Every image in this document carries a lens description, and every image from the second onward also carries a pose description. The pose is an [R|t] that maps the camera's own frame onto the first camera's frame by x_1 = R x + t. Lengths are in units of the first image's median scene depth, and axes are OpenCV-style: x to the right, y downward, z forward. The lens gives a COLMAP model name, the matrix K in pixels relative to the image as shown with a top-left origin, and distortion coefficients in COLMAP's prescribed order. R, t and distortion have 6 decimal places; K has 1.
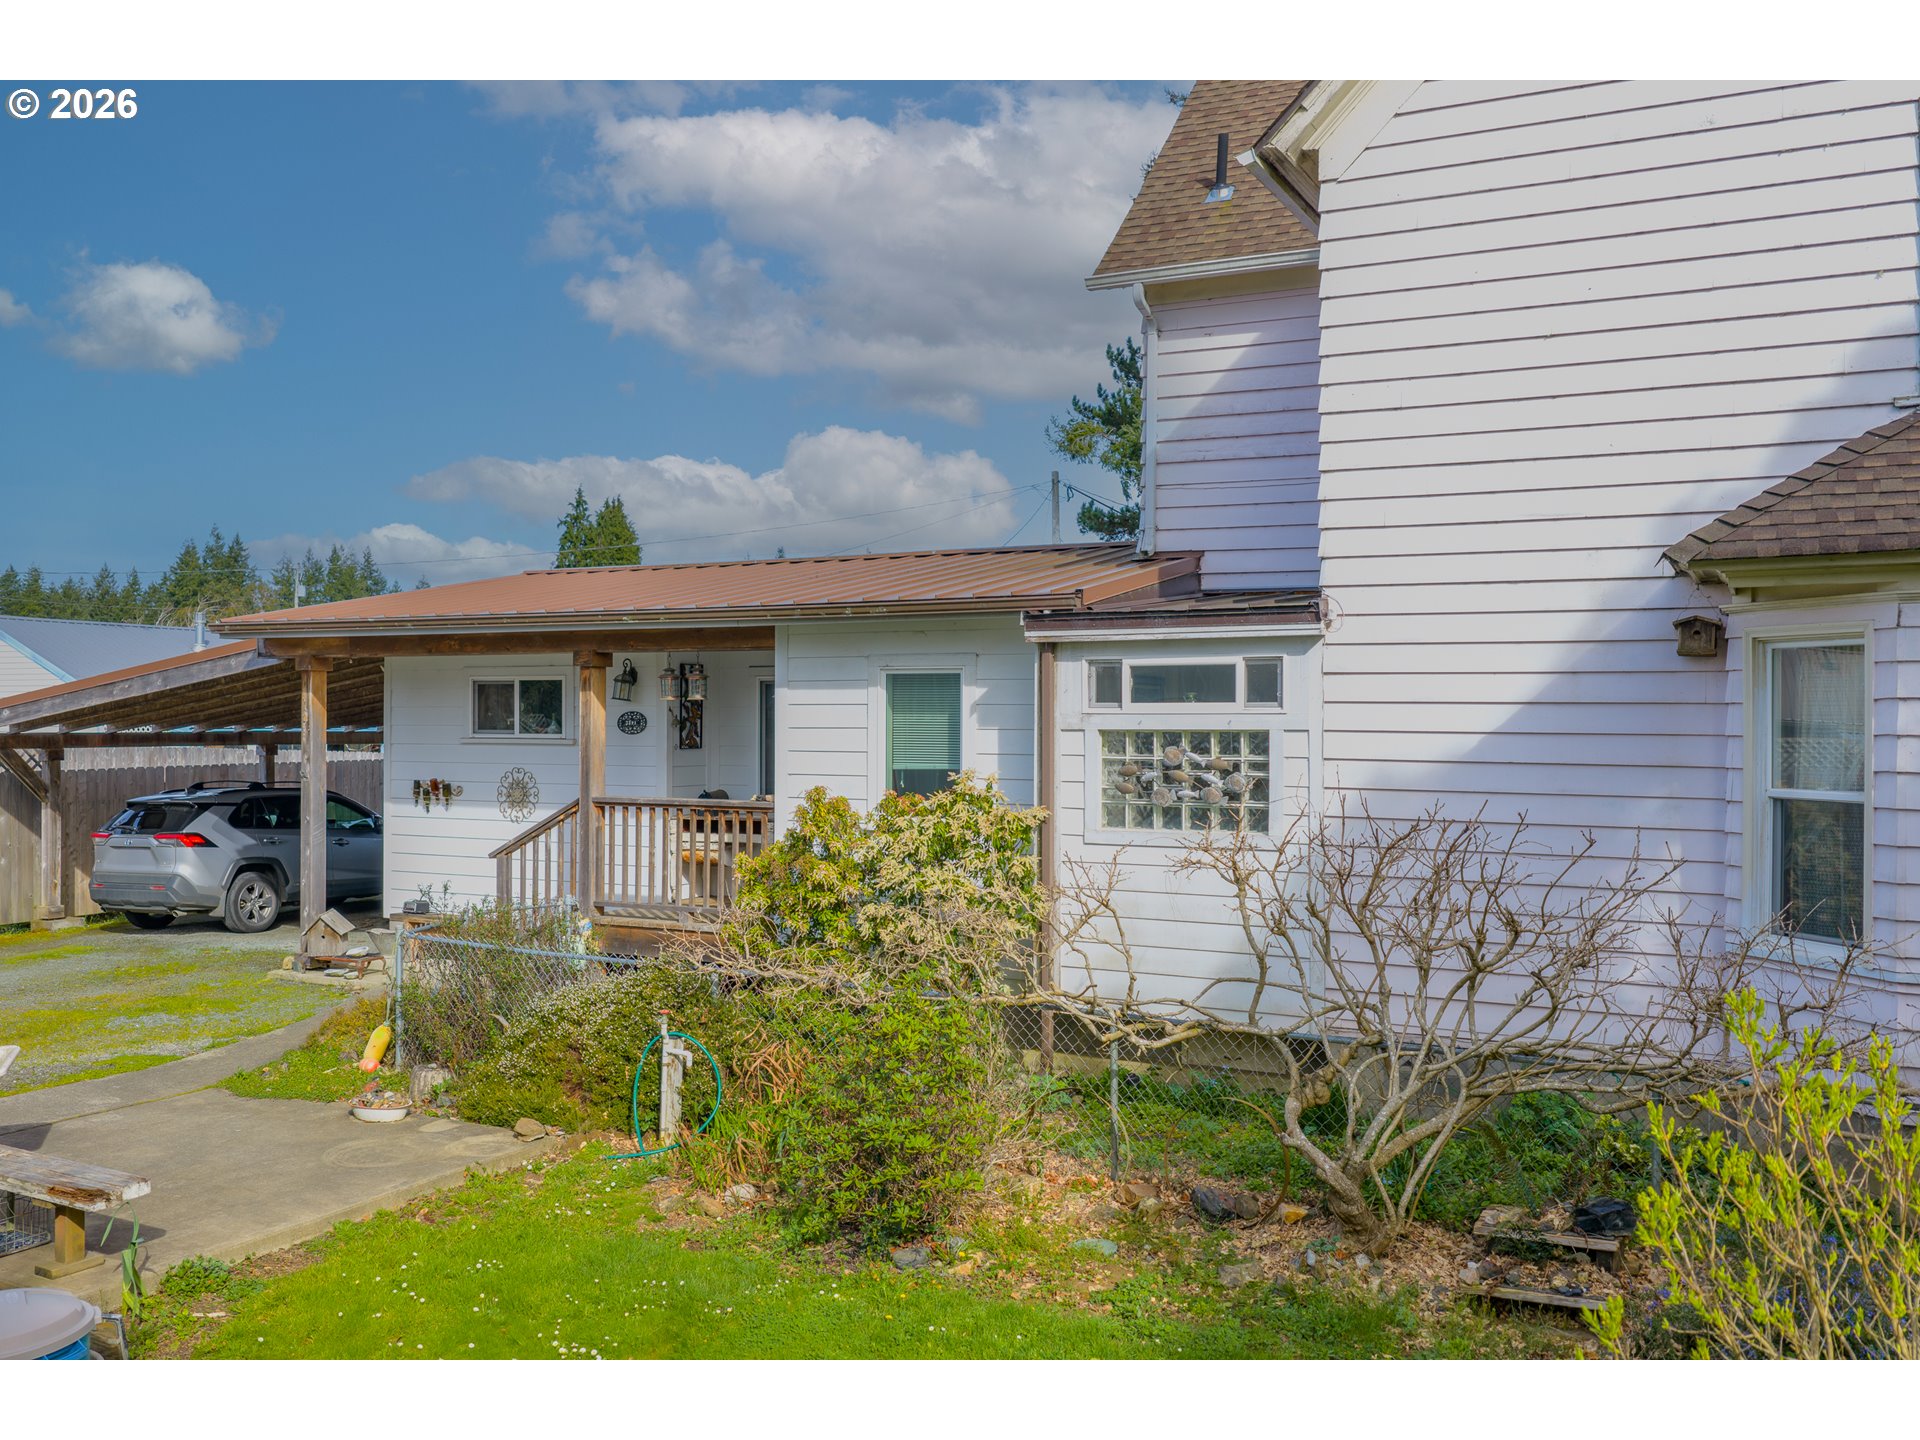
lens RADIAL K [[1565.2, 0, 966.5], [0, 1565.2, 723.7], [0, 0, 1]] dist [0.003689, 0.000583]
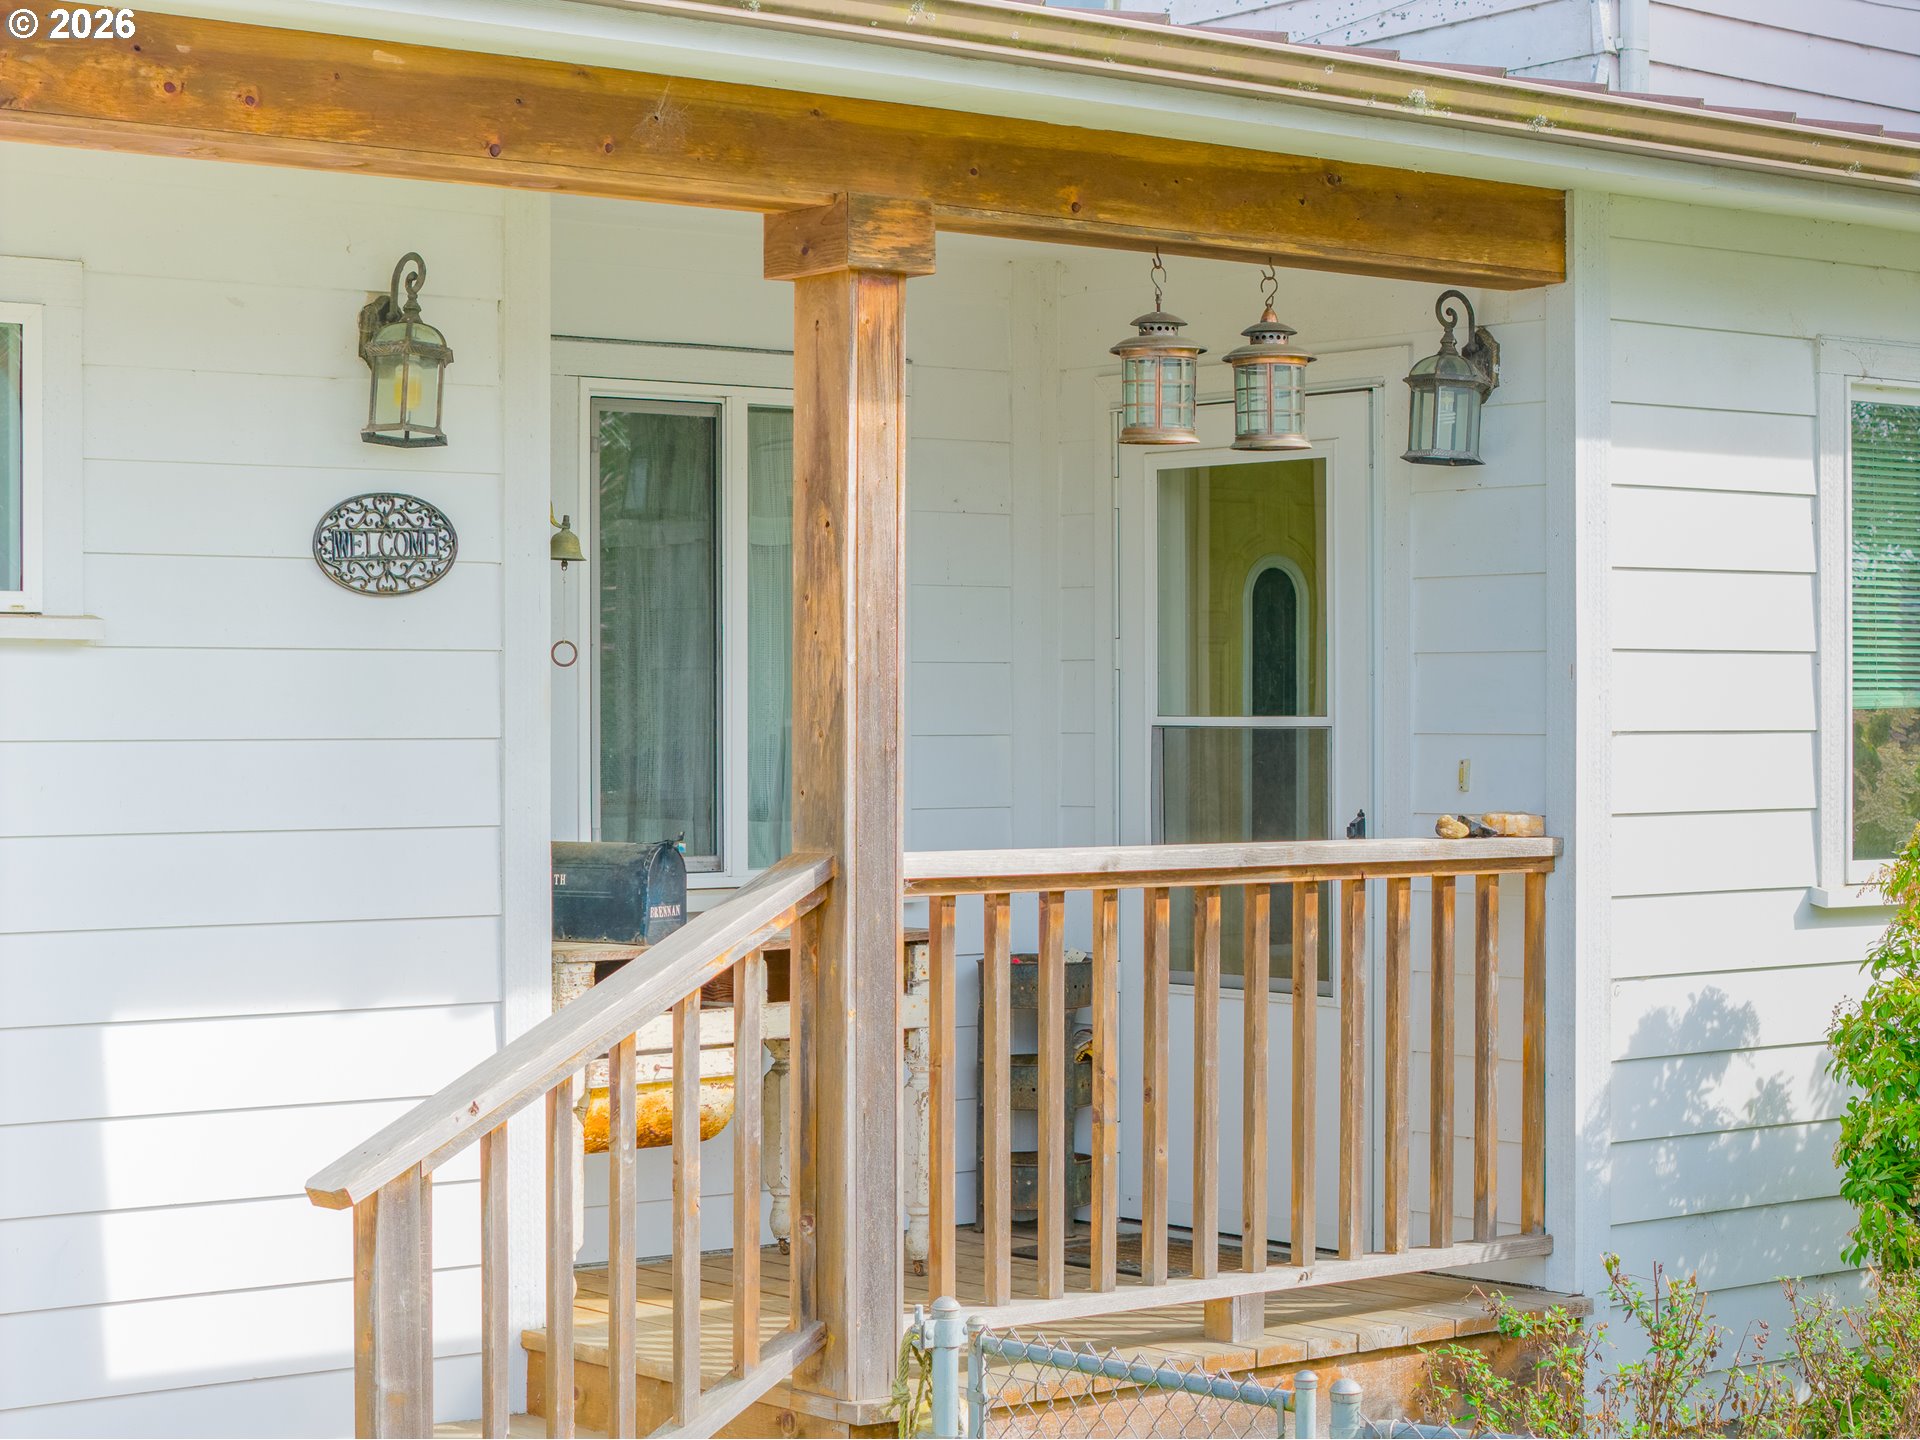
lens RADIAL K [[3822.1, 0, 963.9], [0, 3822.1, 720.5], [0, 0, 1]] dist [-0.139859, 0.000000]
pose [[0.429168, -0.003862, 0.903216, -0.793913], [0.009379, 0.999956, -0.000180, 0.029849], [-0.903176, 0.008549, 0.429186, 0.826464]]
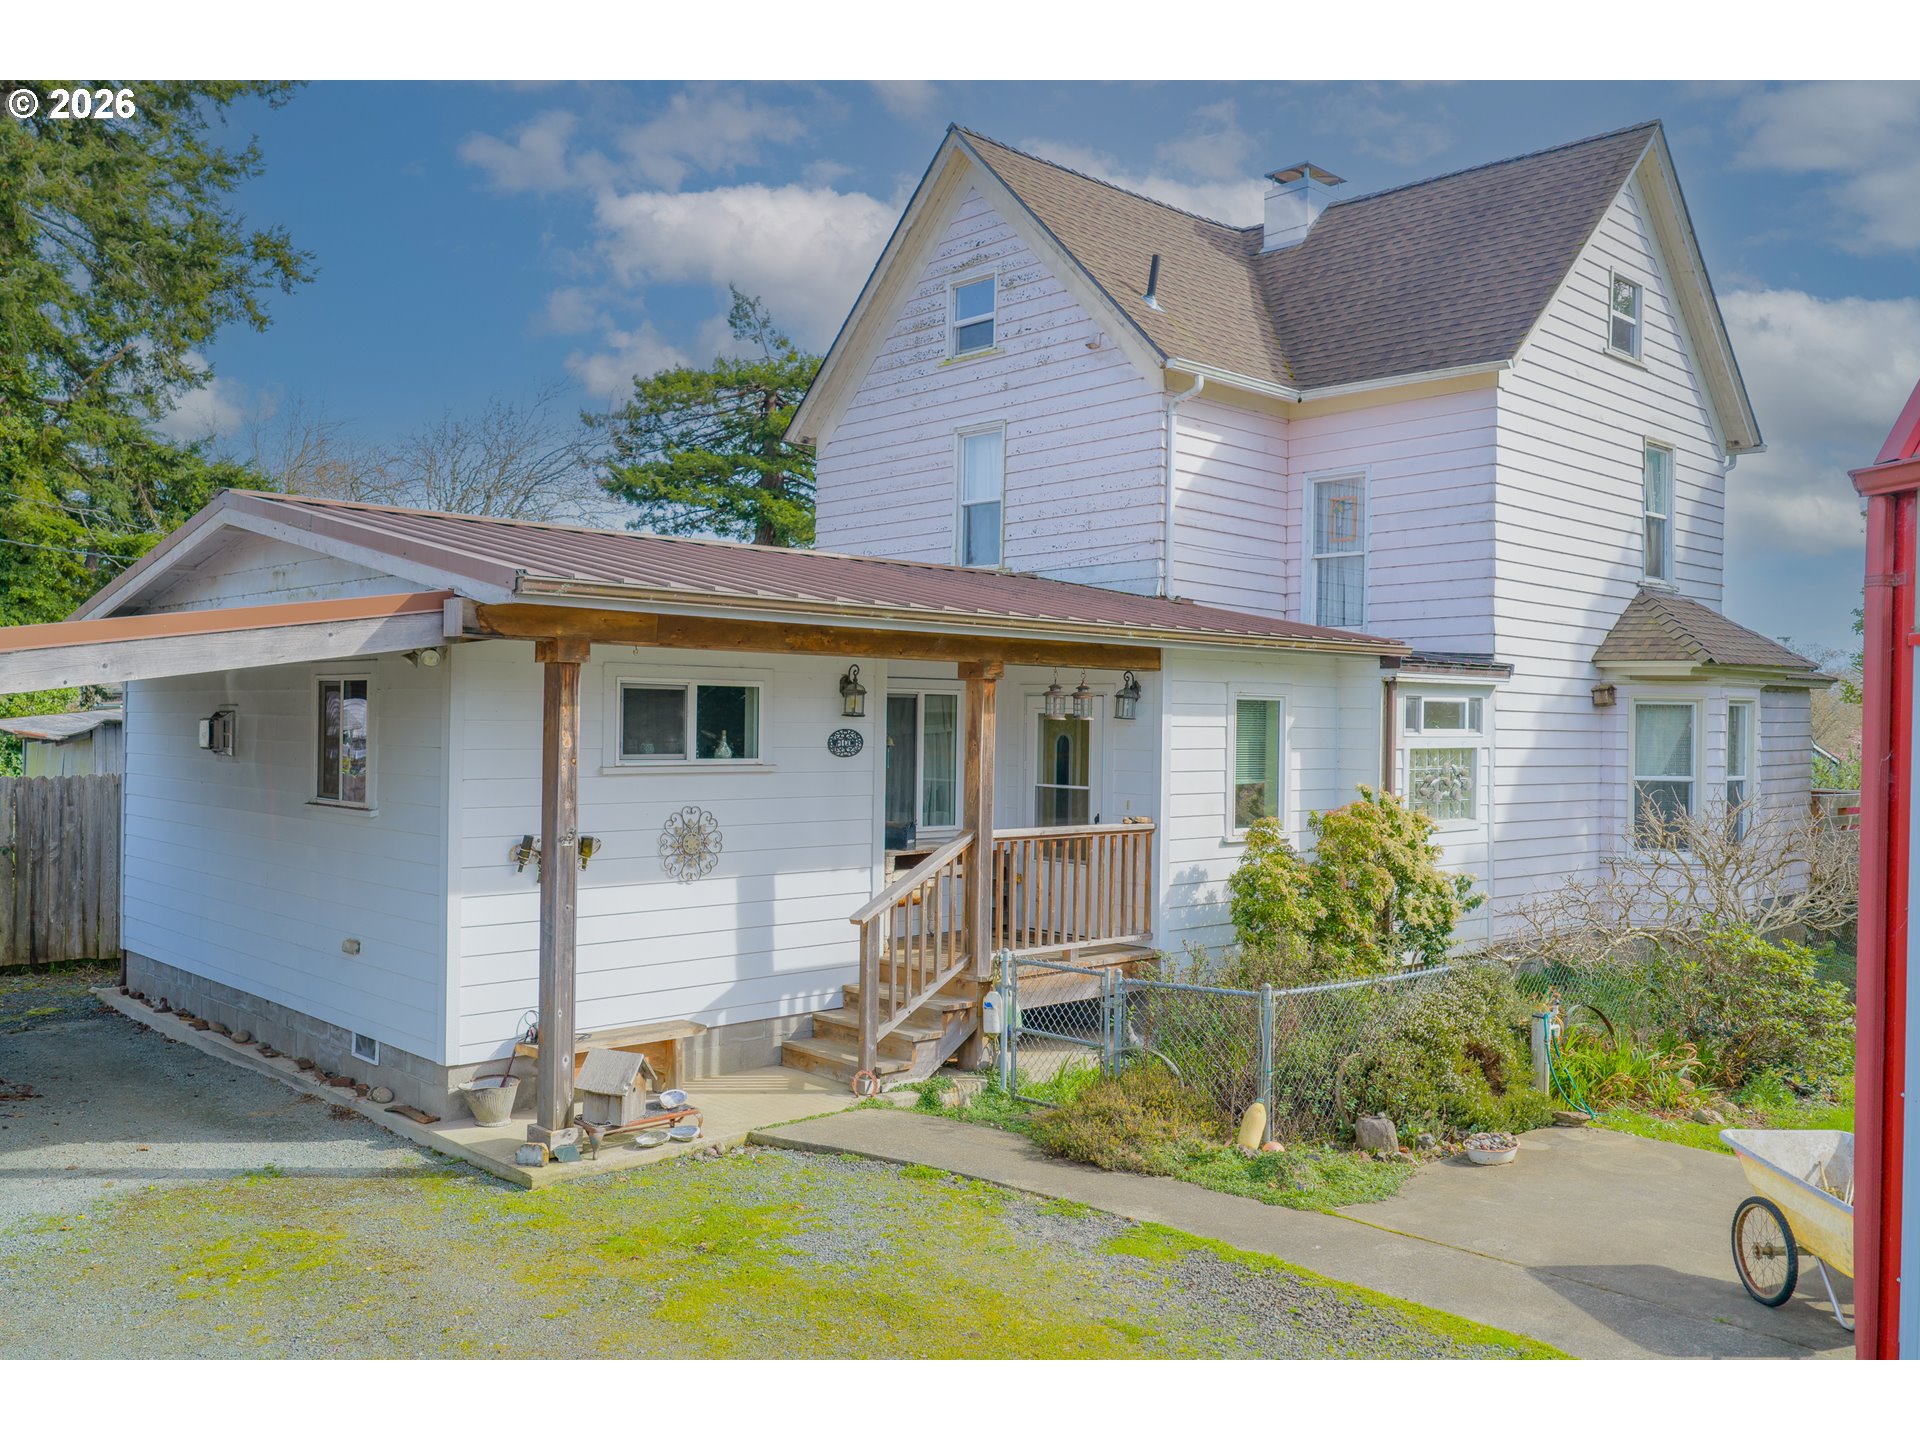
lens RADIAL K [[1565.2, 0, 956.4], [0, 1565.2, 724.3], [0, 0, 1]] dist [0.003689, 0.000583]
pose [[0.361732, -0.000124, 0.932282, -1.135522], [-0.007680, 0.999966, 0.003113, -0.016155], [-0.932251, -0.008286, 0.361719, 0.775139]]
